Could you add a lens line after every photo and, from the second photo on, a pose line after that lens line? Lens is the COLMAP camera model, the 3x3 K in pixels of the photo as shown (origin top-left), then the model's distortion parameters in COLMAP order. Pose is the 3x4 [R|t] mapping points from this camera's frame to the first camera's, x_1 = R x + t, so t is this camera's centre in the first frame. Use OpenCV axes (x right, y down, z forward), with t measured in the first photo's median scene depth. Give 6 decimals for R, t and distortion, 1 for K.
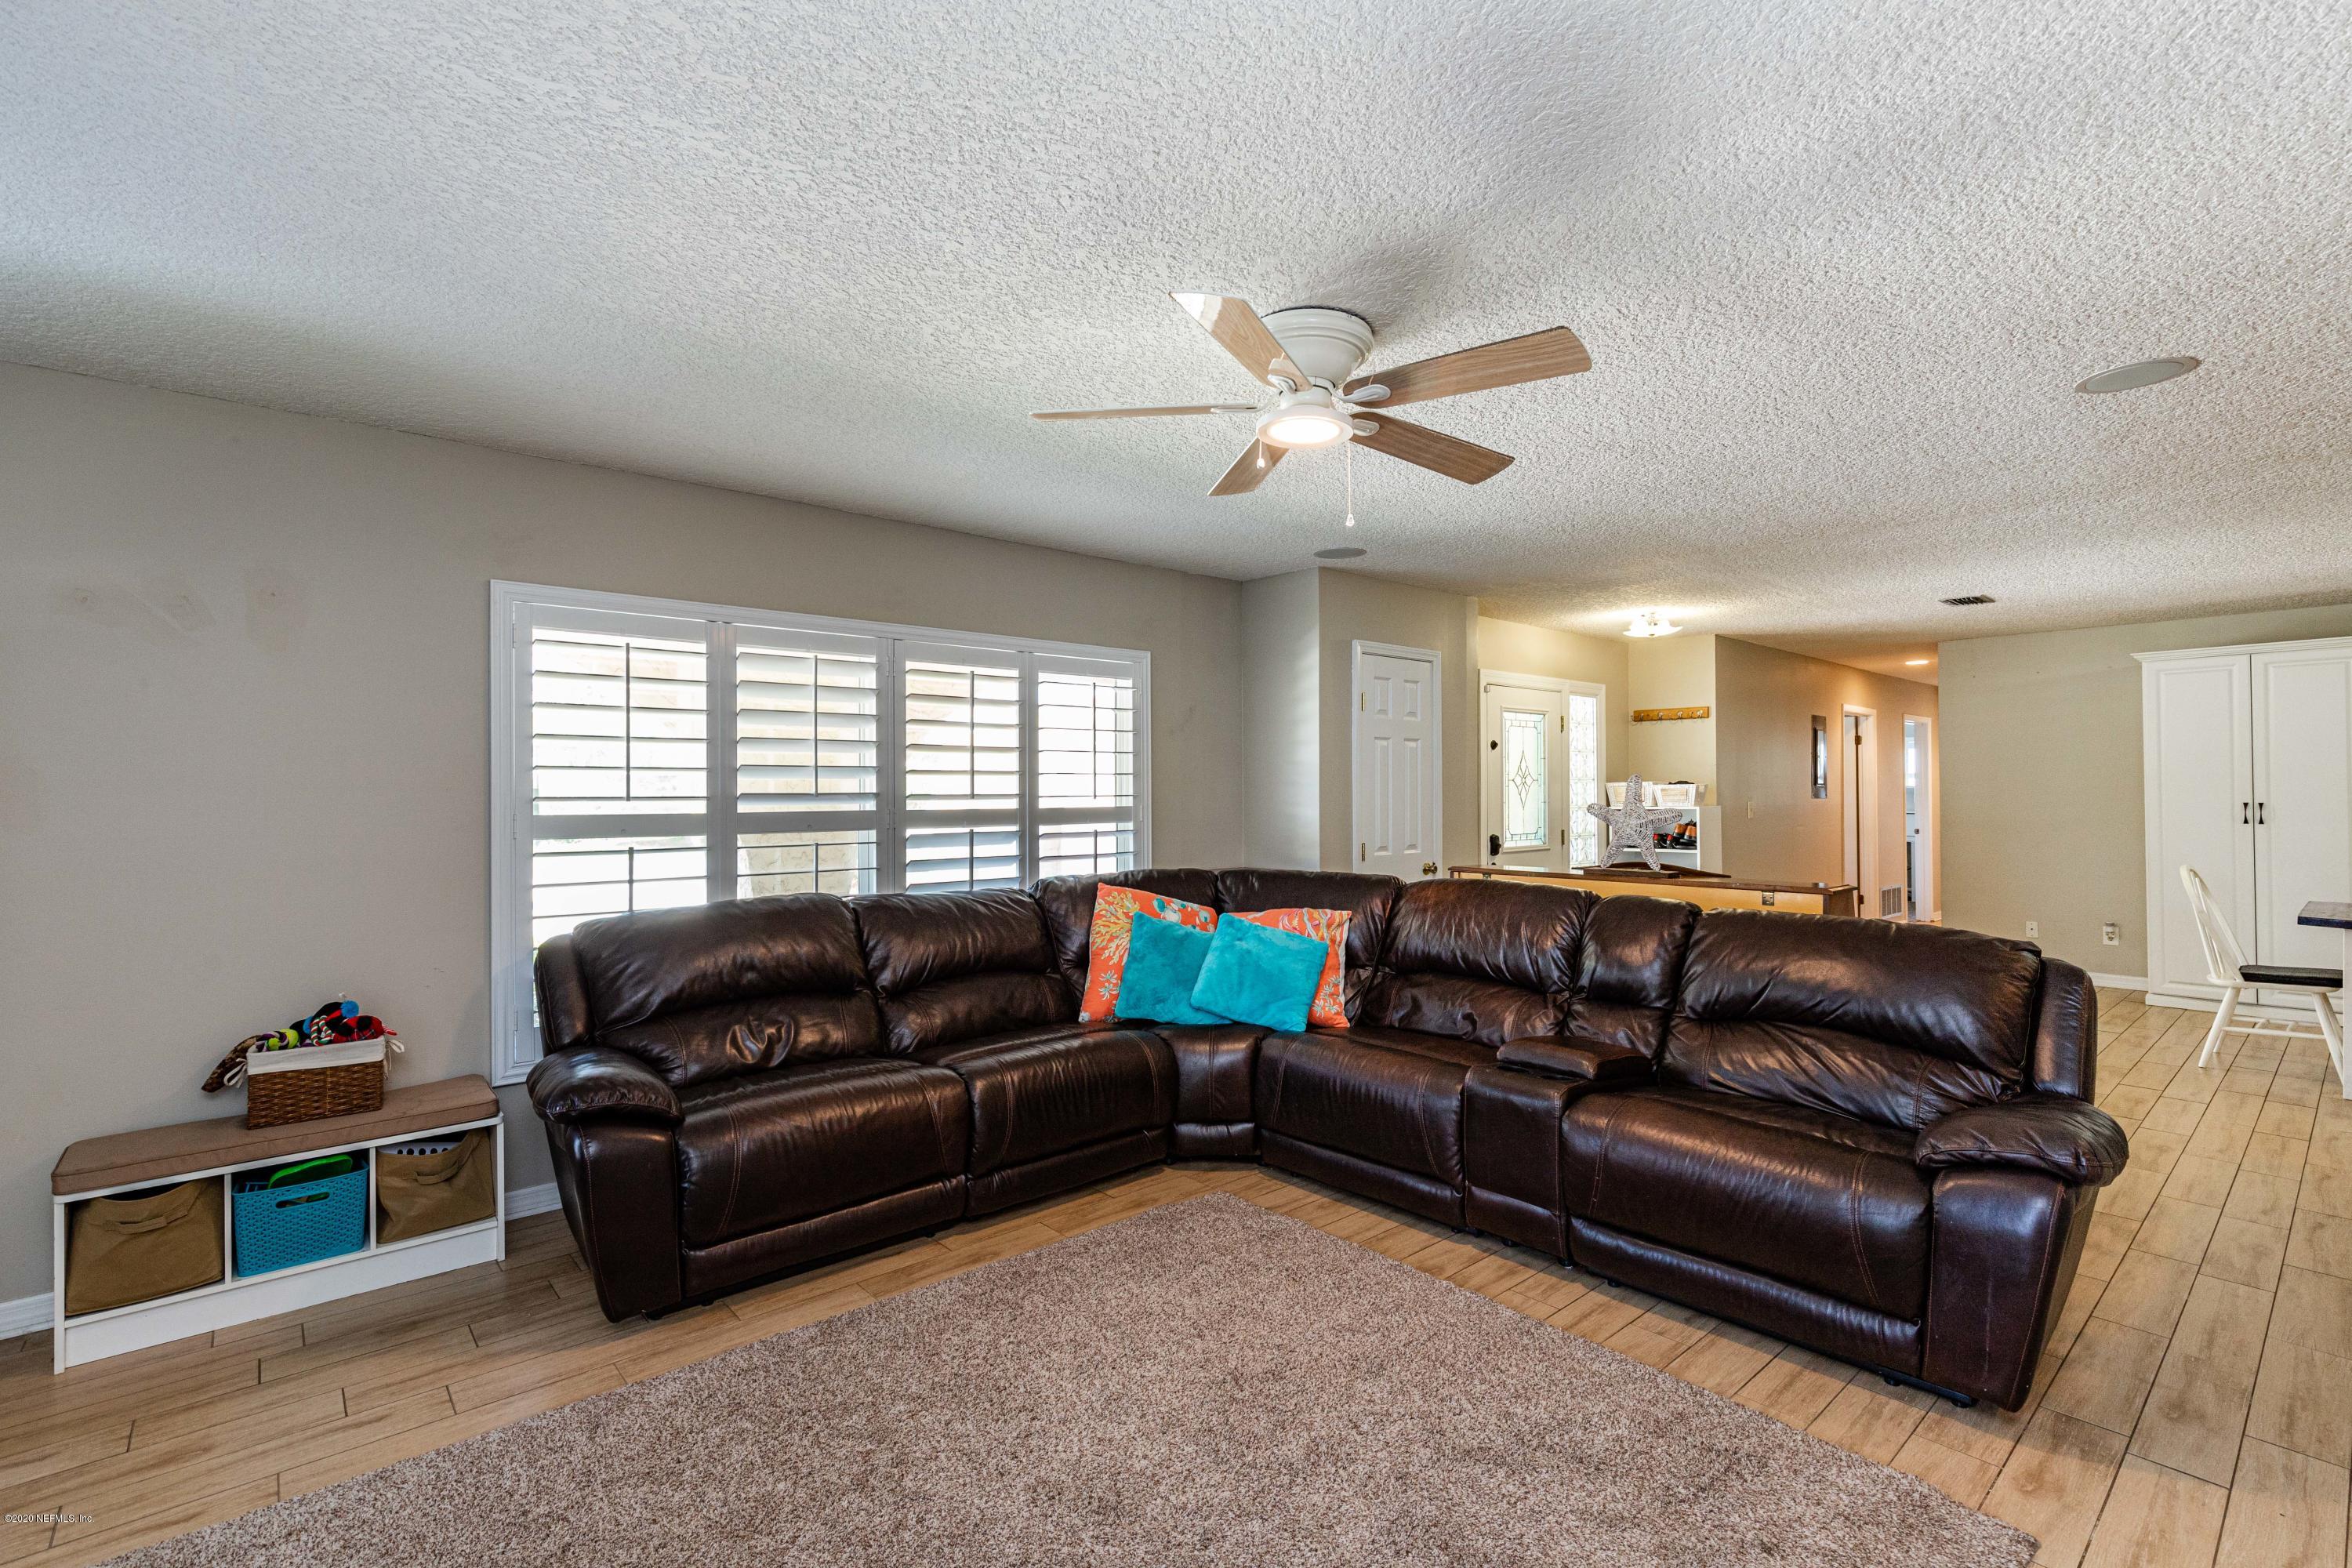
lens RADIAL K [[1057.8, 0, 1181.8], [0, 1057.8, 790.8], [0, 0, 1]] dist [0.004219, -0.003683]
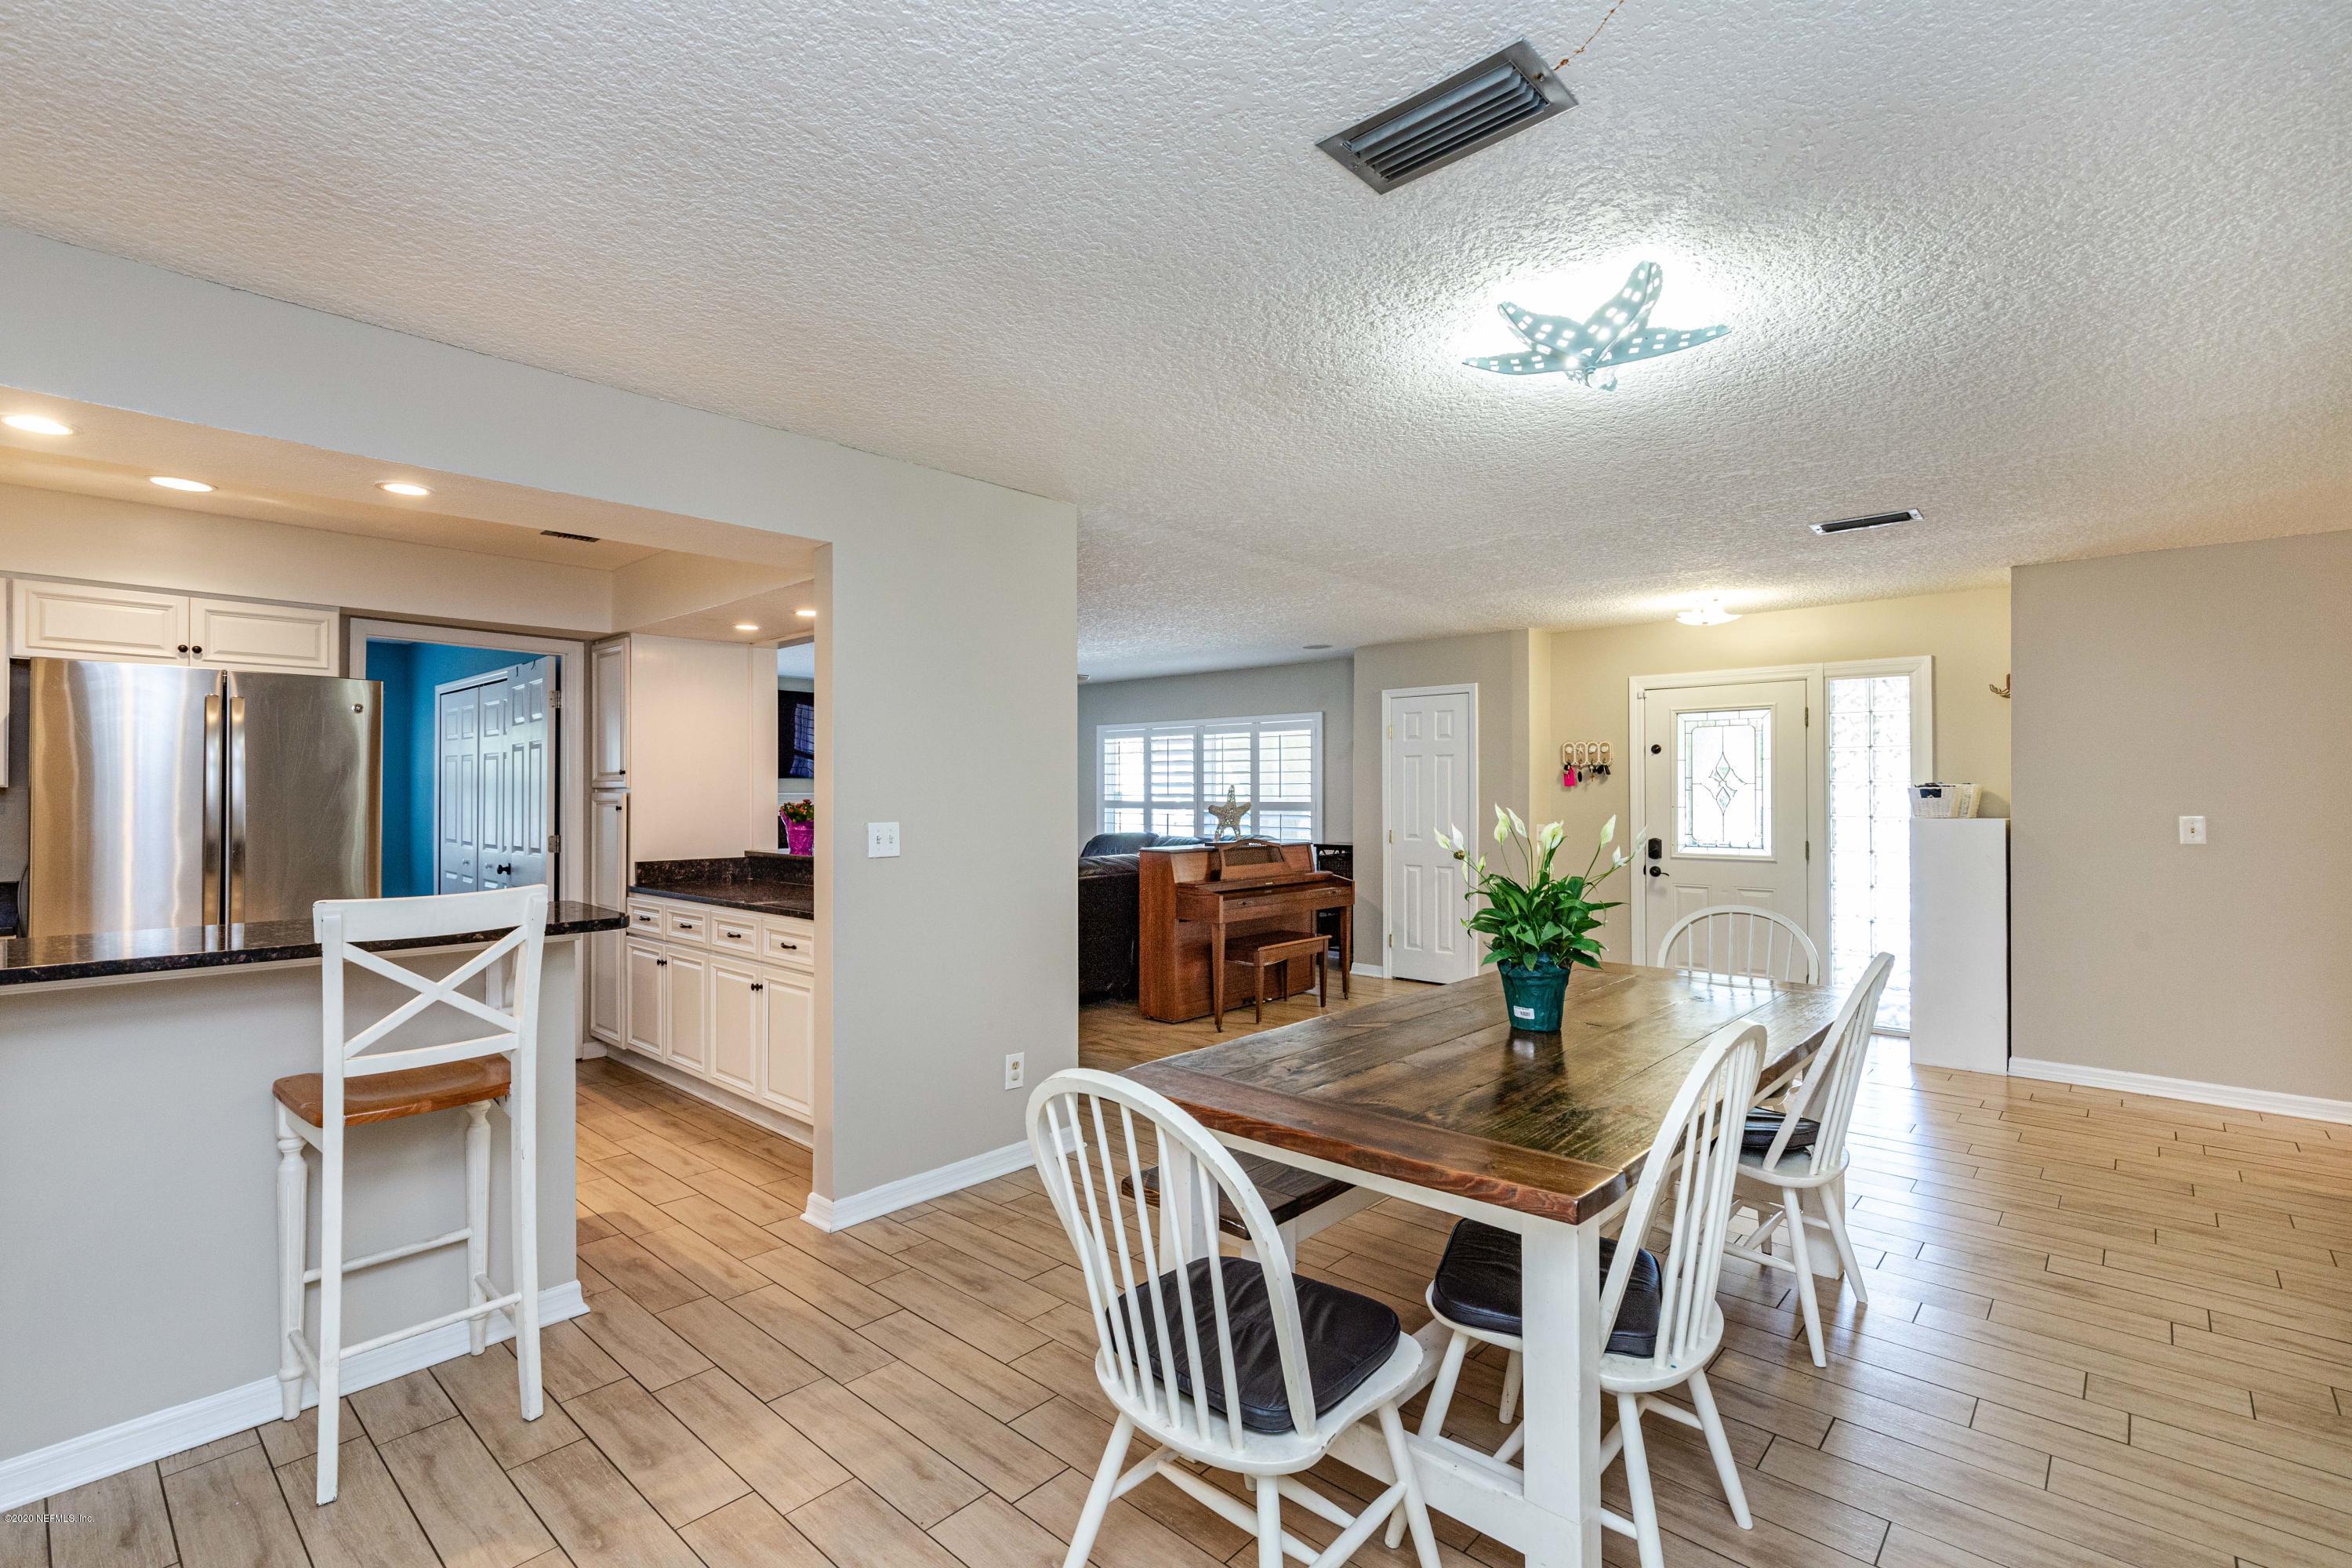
lens RADIAL K [[1059.2, 0, 1176.0], [0, 1059.2, 784.0], [0, 0, 1]] dist [0.008489, -0.000125]
pose [[0.116489, -0.003197, -0.993187, 1.934720], [0.000906, 0.999995, -0.003113, -0.011592], [0.993192, -0.000537, 0.116491, 0.670456]]
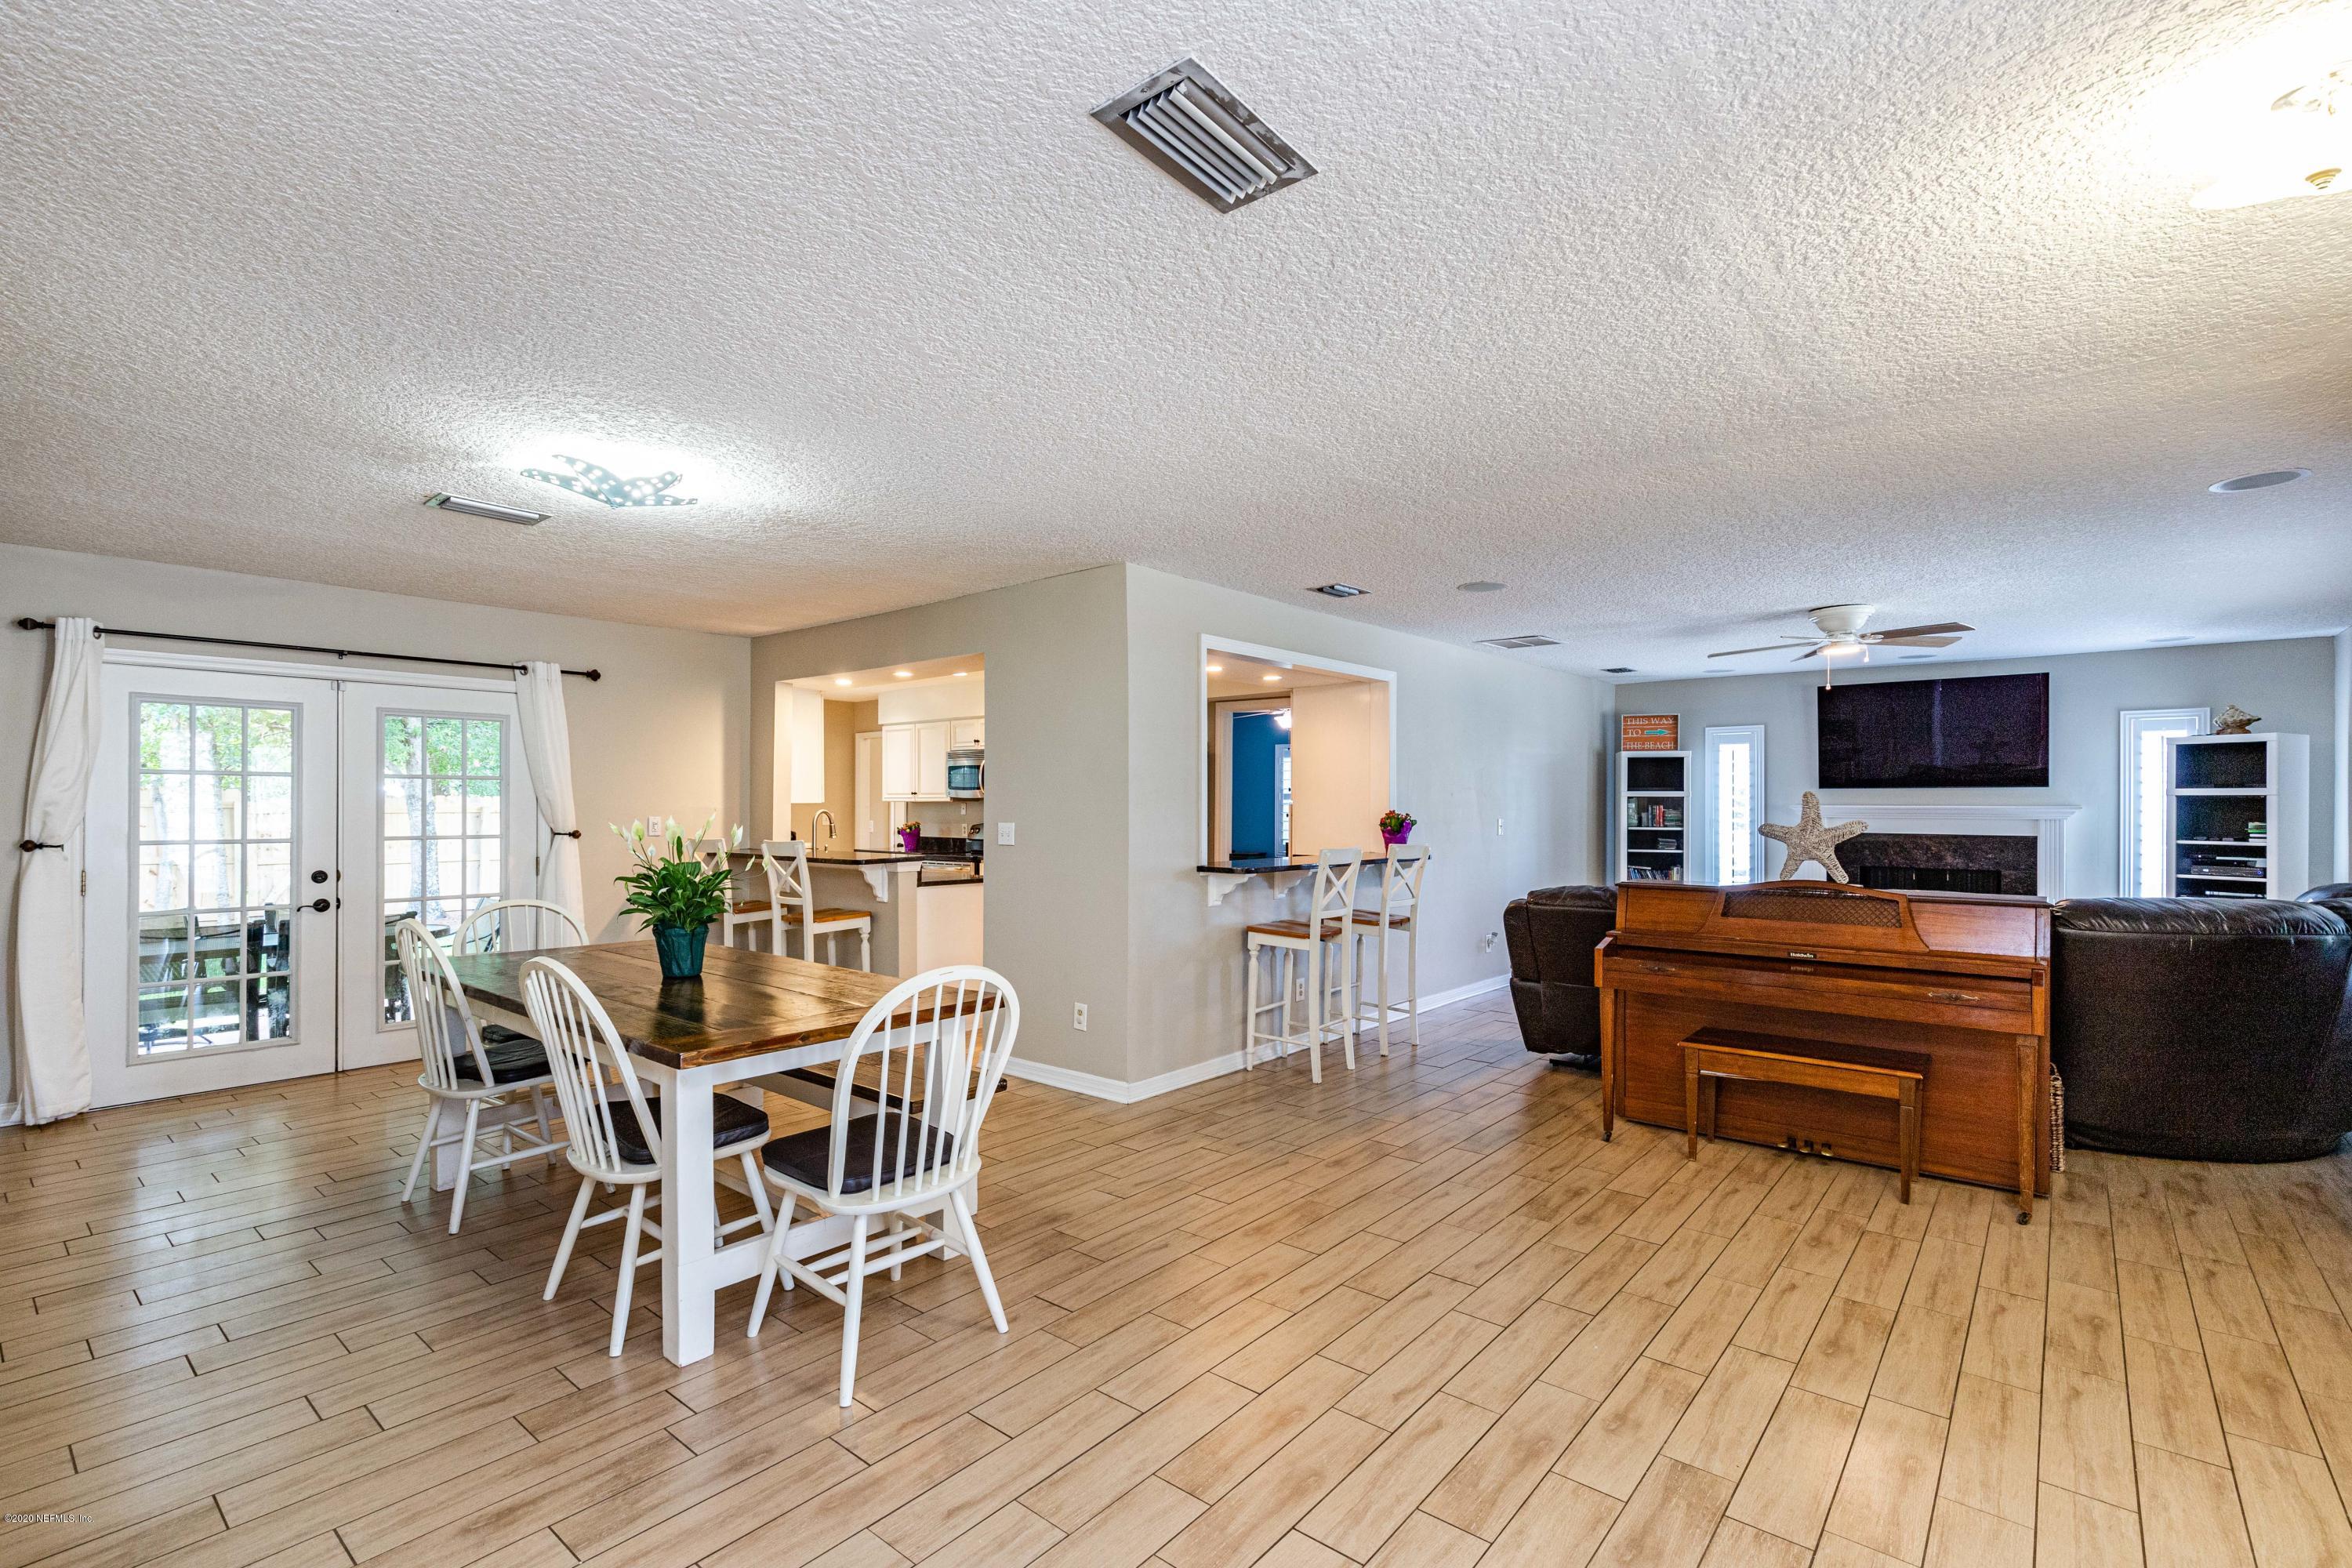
lens RADIAL K [[1053.7, 0, 1172.1], [0, 1053.7, 794.1], [0, 0, 1]] dist [0.007479, 0.000151]
pose [[-0.988590, 0.000414, -0.150631, 1.115890], [0.002077, 0.999939, -0.010884, -0.004572], [0.150617, -0.011072, -0.988530, 1.790447]]
